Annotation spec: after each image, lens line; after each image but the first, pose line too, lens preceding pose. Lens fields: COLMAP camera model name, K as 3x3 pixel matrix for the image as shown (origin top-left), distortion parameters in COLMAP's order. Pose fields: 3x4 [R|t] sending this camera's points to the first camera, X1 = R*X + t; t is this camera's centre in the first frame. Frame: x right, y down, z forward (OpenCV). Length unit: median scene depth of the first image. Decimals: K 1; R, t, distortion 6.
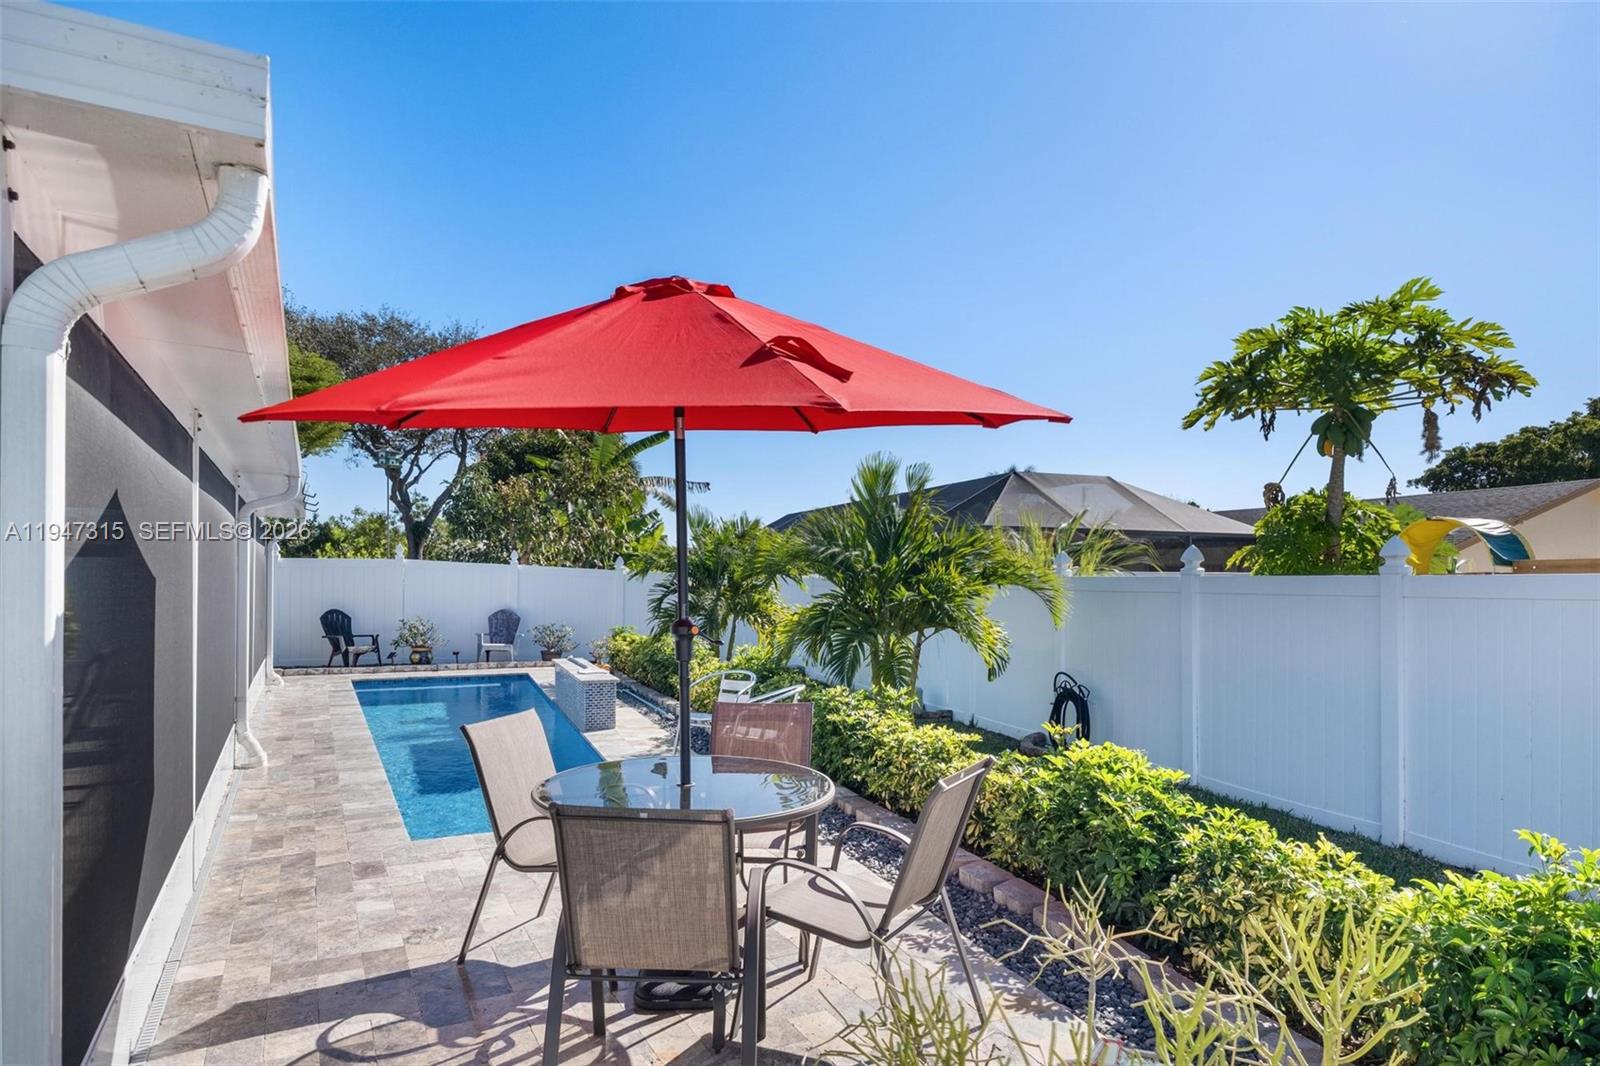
lens RADIAL K [[920.4, 0, 801.3], [0, 920.4, 532.9], [0, 0, 1]] dist [-0.000171, -0.000066]
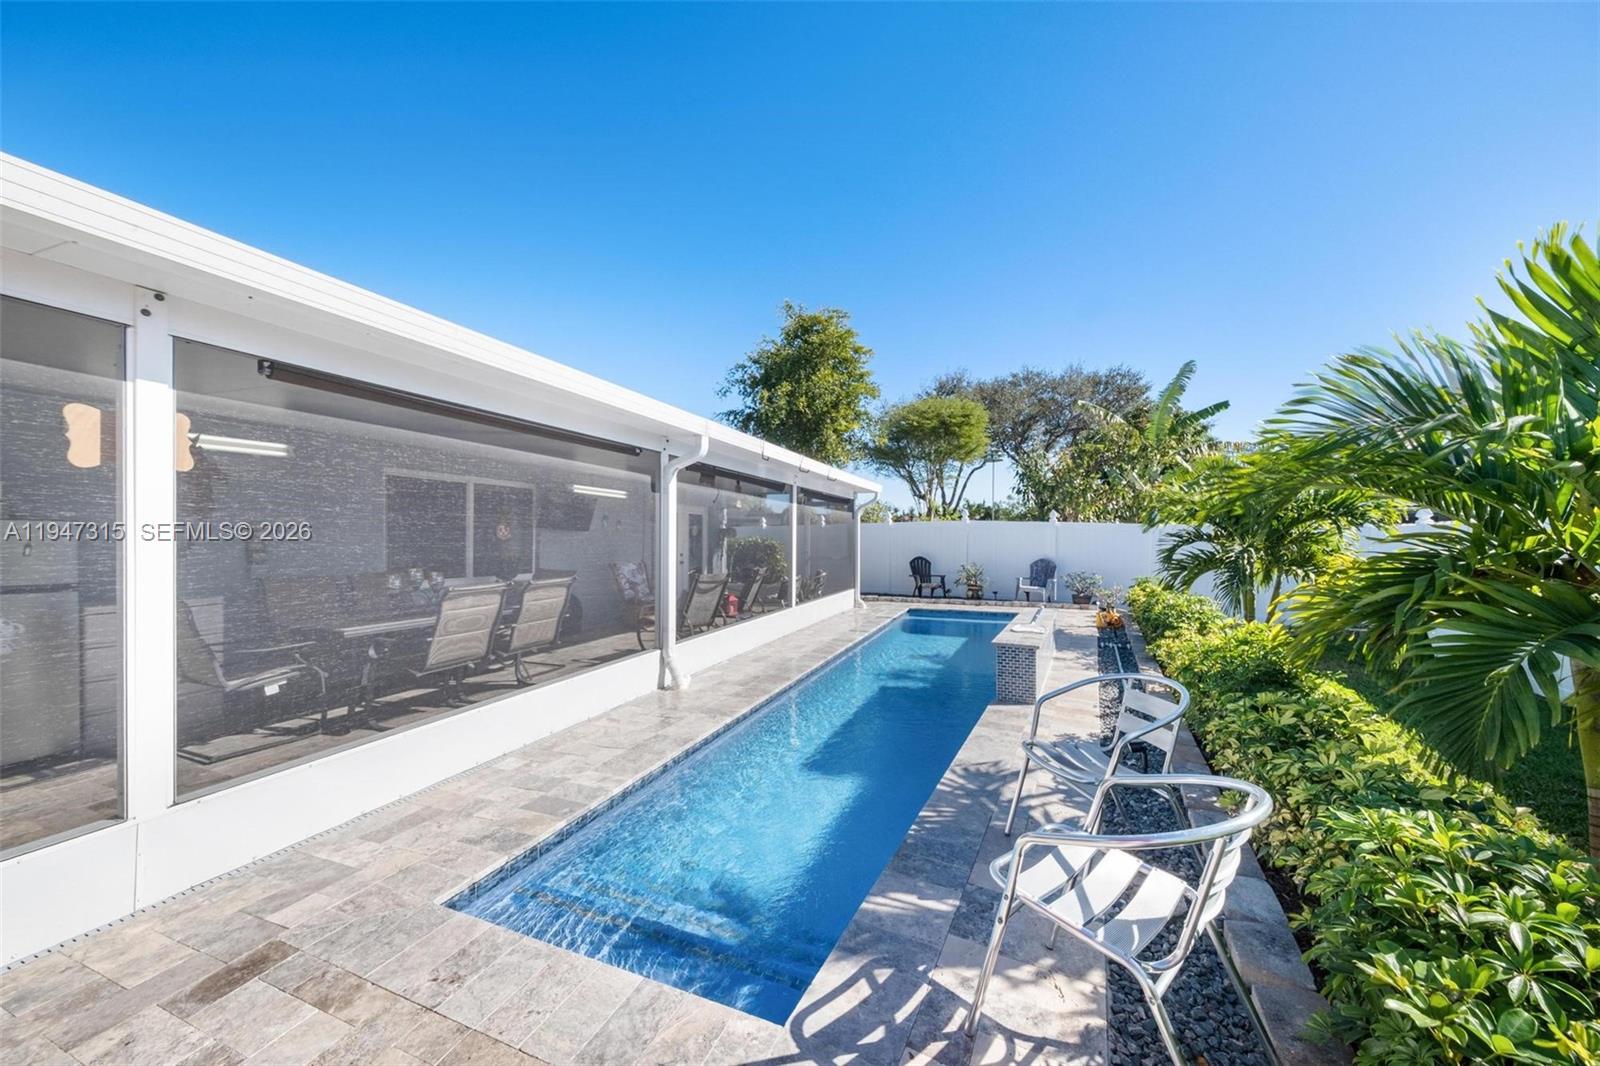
lens RADIAL K [[550.0, 0, 804.2], [0, 550.0, 536.9], [0, 0, 1]] dist [-0.002147, -0.001091]
pose [[0.658000, -0.014621, -0.752876, 0.019255], [0.048684, 0.998546, 0.023157, 0.027725], [0.751443, -0.051891, 0.657755, 0.349142]]
